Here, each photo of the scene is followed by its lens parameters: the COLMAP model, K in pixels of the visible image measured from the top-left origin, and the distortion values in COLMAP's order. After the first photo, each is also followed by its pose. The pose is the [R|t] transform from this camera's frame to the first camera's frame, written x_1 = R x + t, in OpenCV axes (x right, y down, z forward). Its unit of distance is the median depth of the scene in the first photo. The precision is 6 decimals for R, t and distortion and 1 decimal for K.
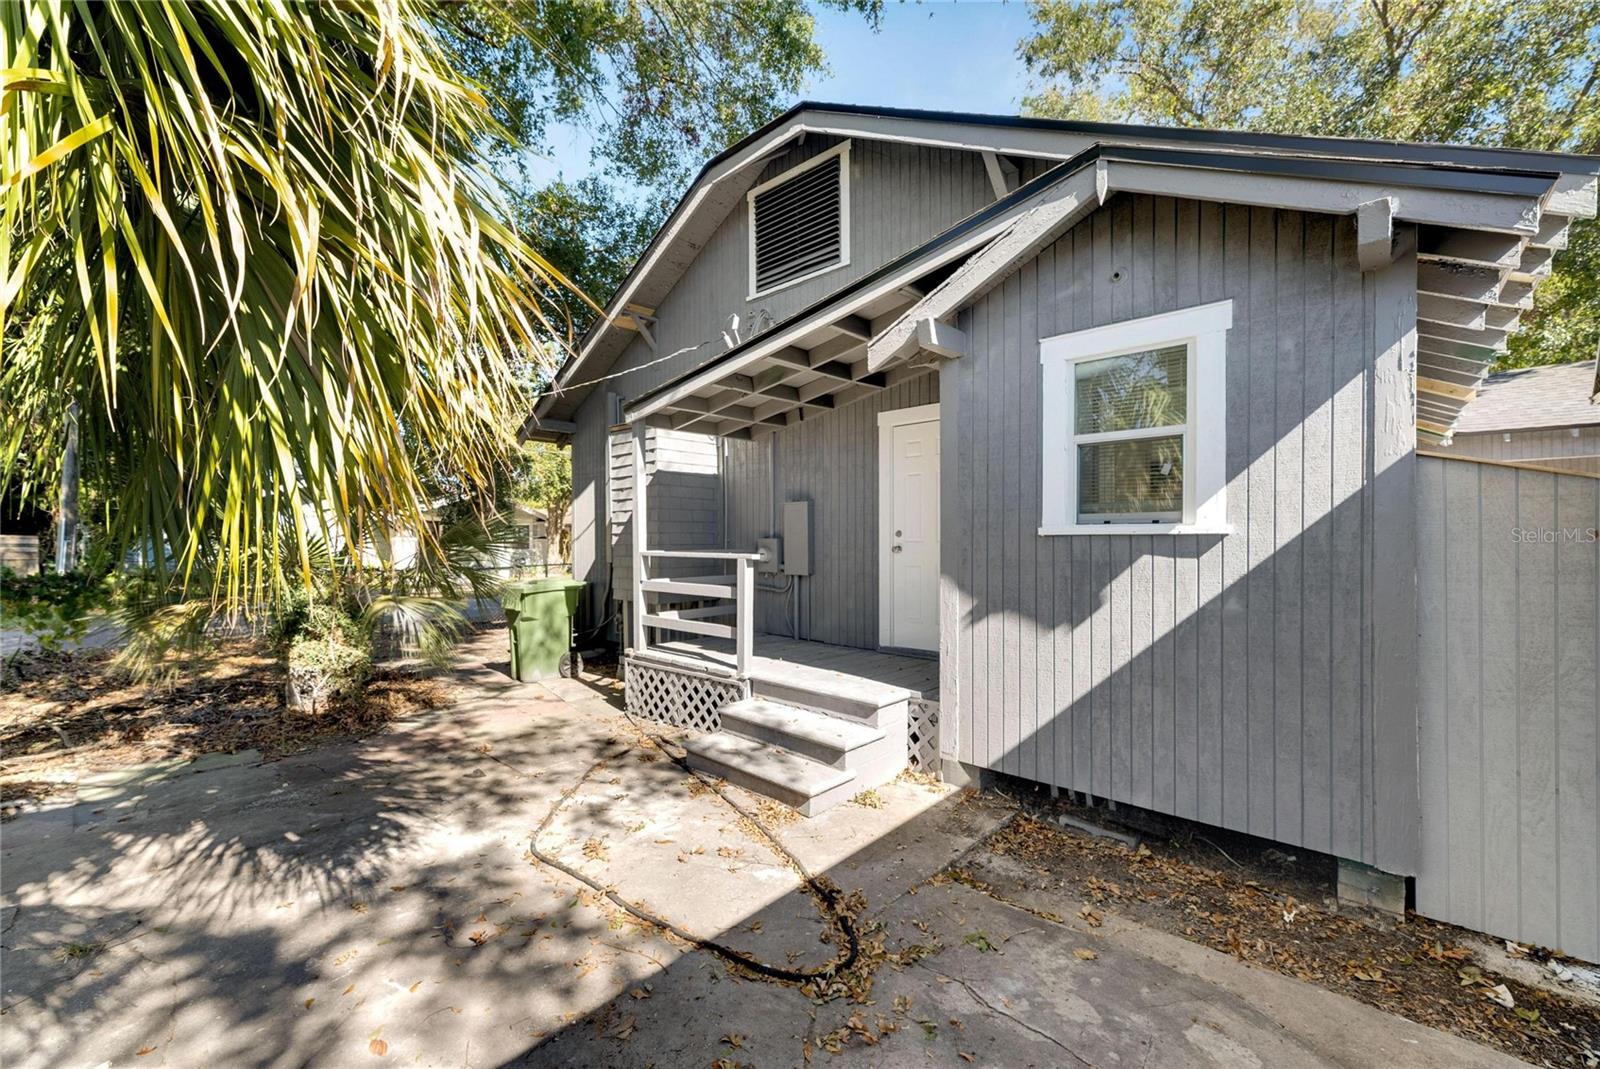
lens RADIAL K [[654.3, 0, 804.5], [0, 654.3, 546.6], [0, 0, 1]] dist [0.008338, -0.000659]
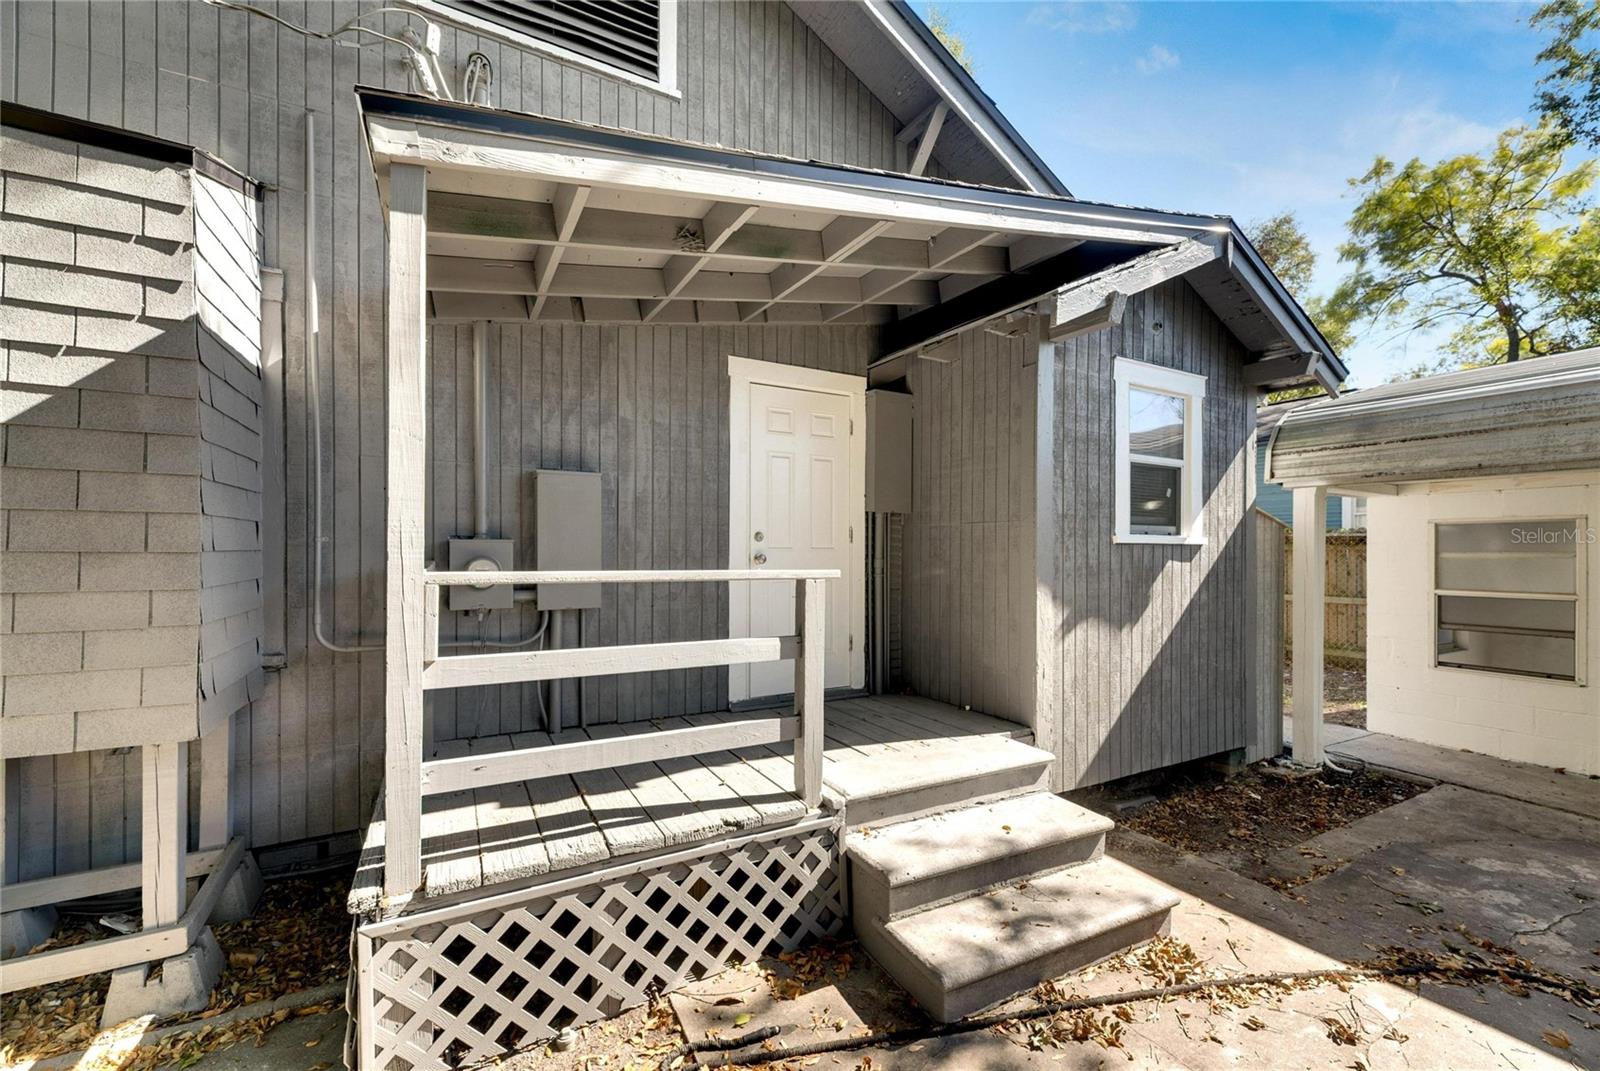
lens RADIAL K [[654.3, 0, 804.5], [0, 654.3, 547.6], [0, 0, 1]] dist [0.008338, -0.000659]
pose [[0.320349, 0.007954, 0.947266, -0.756968], [0.002167, 0.999956, -0.009129, -0.001834], [-0.947297, 0.004977, 0.320317, 1.085207]]
